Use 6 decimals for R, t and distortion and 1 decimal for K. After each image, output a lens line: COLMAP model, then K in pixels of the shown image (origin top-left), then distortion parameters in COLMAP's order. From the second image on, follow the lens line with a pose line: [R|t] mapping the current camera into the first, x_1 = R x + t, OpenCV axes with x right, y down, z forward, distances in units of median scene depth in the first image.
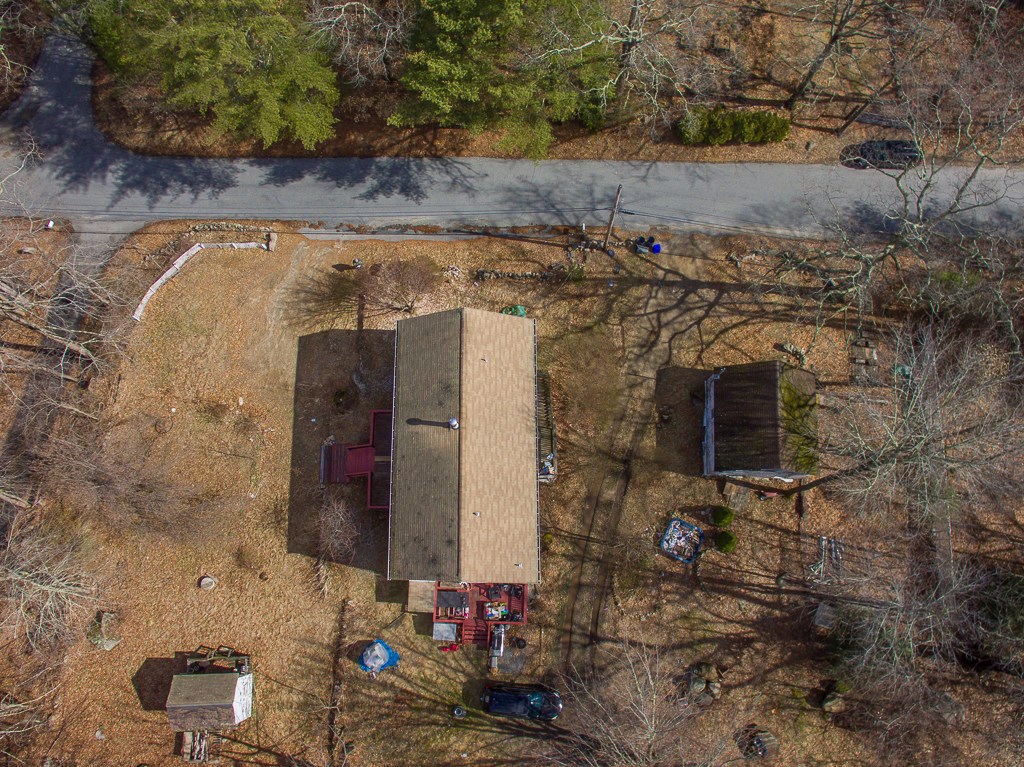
lens RADIAL K [[719.0, 0, 532.4], [0, 719.0, 383.5], [0, 0, 1]] dist [-0.122802, 0.092221]
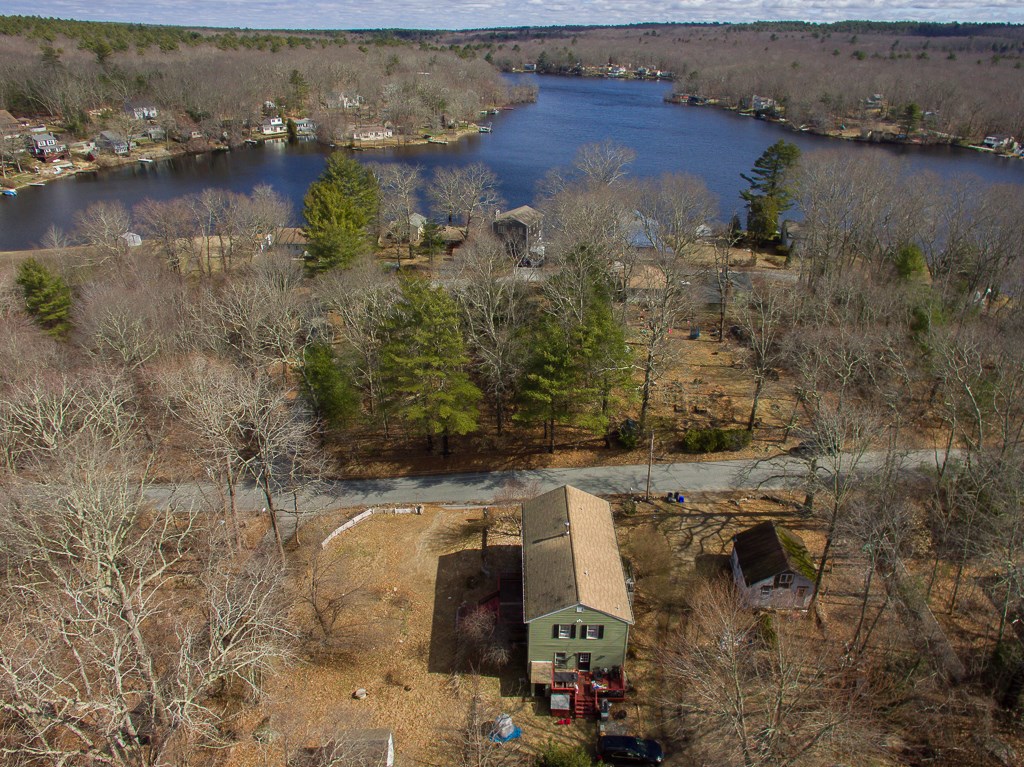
lens RADIAL K [[719.0, 0, 532.4], [0, 719.0, 383.5], [0, 0, 1]] dist [-0.122802, 0.092221]
pose [[0.999655, -0.026242, 0.000735, -0.141643], [0.018328, 0.677593, -0.735209, 0.780538], [0.018795, 0.734969, 0.677840, -0.217930]]
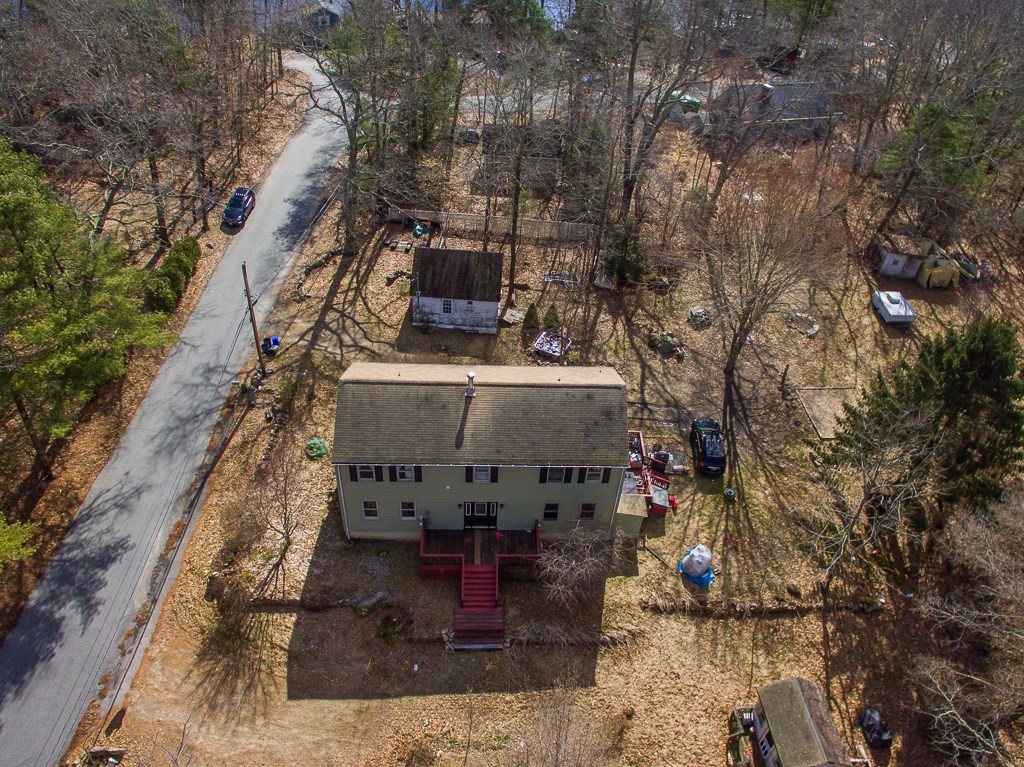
lens RADIAL K [[719.0, 0, 532.4], [0, 719.0, 383.5], [0, 0, 1]] dist [-0.122802, 0.092221]
pose [[-0.034648, -0.659792, 0.750649, -0.669043], [0.941080, 0.231285, 0.246730, -0.082898], [-0.336404, 0.714969, 0.612904, 0.307797]]
